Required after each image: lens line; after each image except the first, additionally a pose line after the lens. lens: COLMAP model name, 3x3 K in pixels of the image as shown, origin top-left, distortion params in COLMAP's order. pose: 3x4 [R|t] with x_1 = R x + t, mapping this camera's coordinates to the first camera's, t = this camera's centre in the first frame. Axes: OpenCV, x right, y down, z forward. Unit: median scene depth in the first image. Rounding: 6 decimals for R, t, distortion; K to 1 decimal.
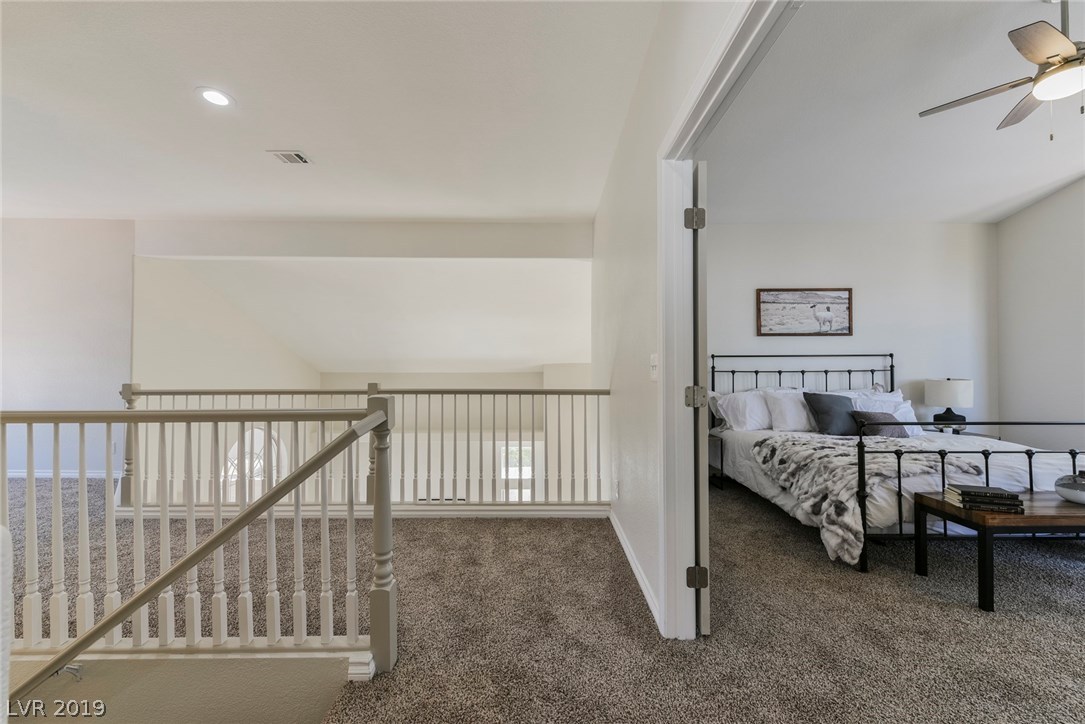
lens RADIAL K [[430.4, 0, 544.2], [0, 430.4, 365.1], [0, 0, 1]] dist [0.010553, -0.003073]
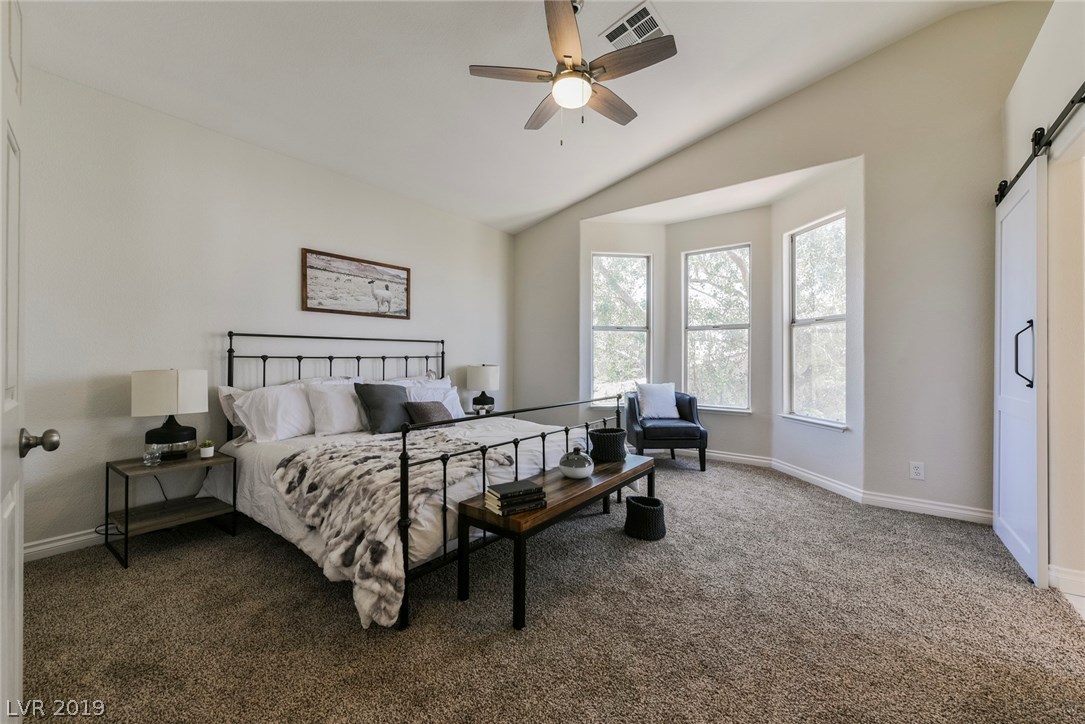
lens RADIAL K [[430.4, 0, 542.6], [0, 430.4, 354.6], [0, 0, 1]] dist [0.010553, -0.003073]
pose [[0.621857, 0.010080, 0.783066, 0.244761], [-0.016532, 0.999863, 0.000258, 0.004166], [-0.782956, -0.013106, 0.621939, 0.293126]]
